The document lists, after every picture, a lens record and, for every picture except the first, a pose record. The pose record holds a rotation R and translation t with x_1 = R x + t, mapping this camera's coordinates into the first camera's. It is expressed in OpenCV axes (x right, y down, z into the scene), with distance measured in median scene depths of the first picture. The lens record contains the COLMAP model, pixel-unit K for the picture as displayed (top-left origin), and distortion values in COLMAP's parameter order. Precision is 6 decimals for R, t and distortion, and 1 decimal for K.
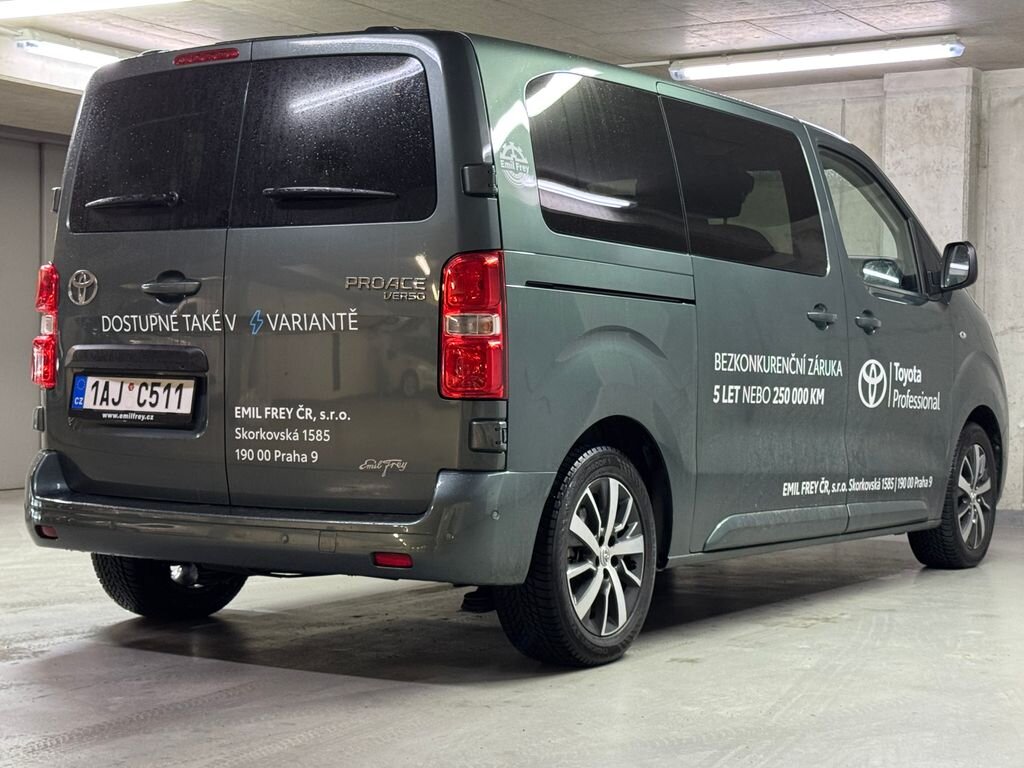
lens RADIAL K [[1801.8, 0, 512.0], [0, 1801.8, 384.0], [0, 0, 1]] dist [0.031725, 2.284633]
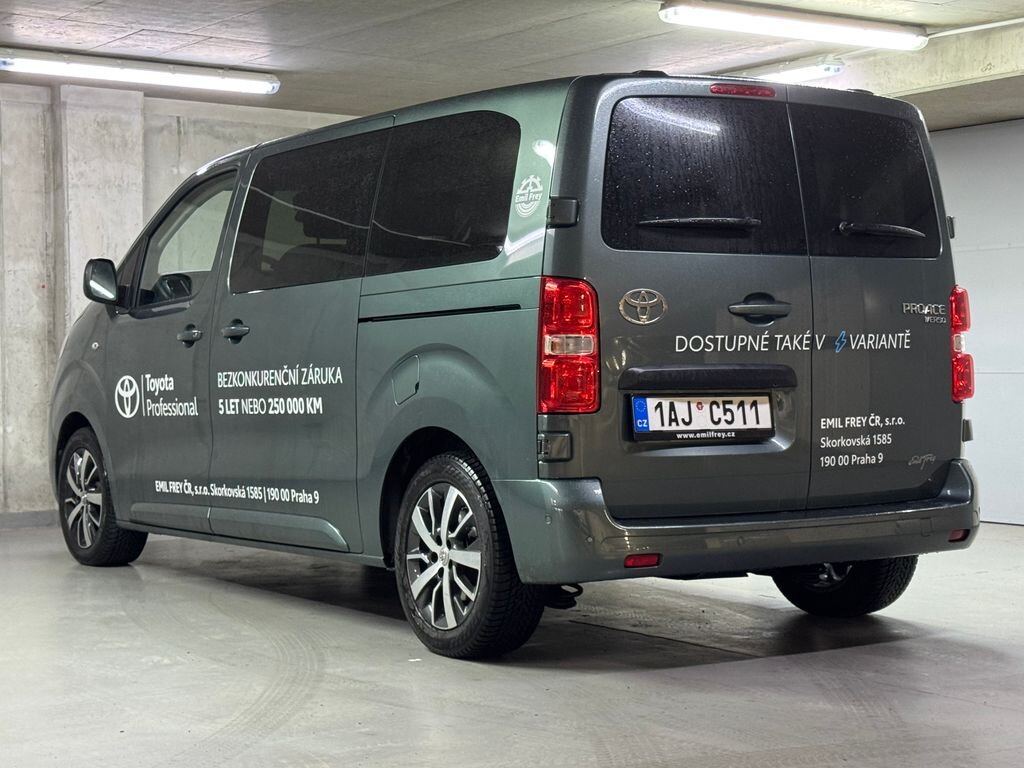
lens RADIAL K [[1929.6, 0, 512.0], [0, 1929.6, 384.0], [0, 0, 1]] dist [0.000669, -0.108763]
pose [[0.408849, -0.025578, 0.912243, -1.249581], [0.027528, 0.999498, 0.015686, -0.030825], [-0.912187, 0.018699, 0.409348, 0.662731]]
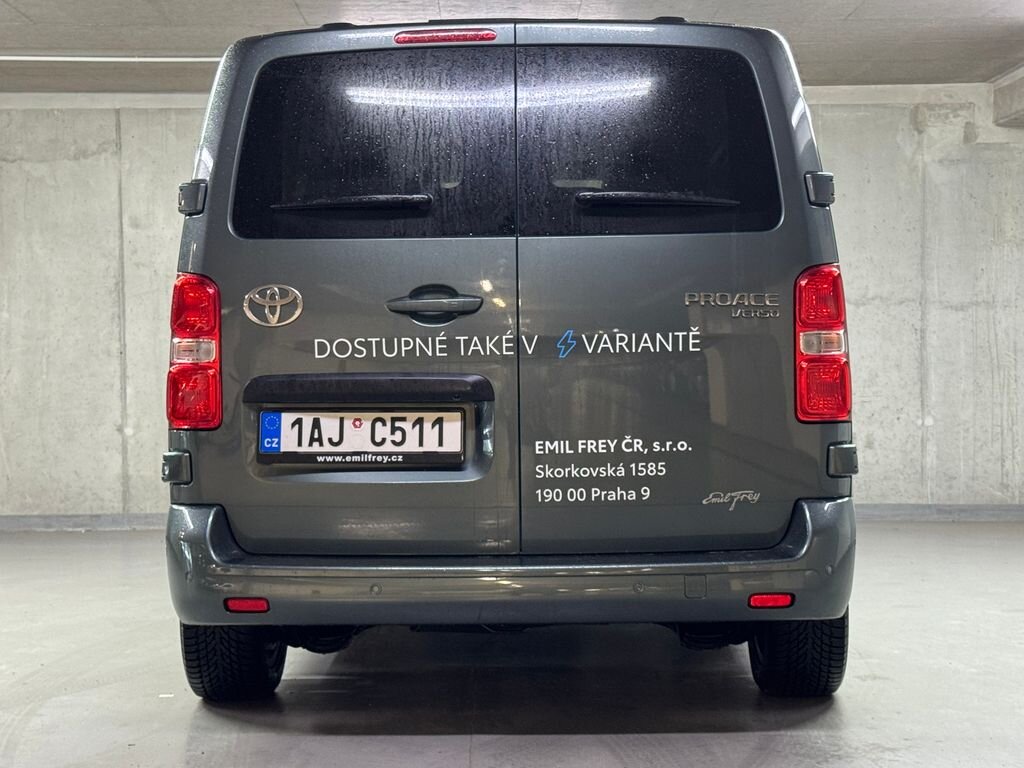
lens RADIAL K [[1801.8, 0, 512.0], [0, 1801.8, 384.0], [0, 0, 1]] dist [0.031725, 2.284633]
pose [[0.852111, -0.026424, 0.522694, -0.592329], [0.028579, 0.999584, 0.003942, -0.018028], [-0.522581, 0.011579, 0.852511, 0.253250]]
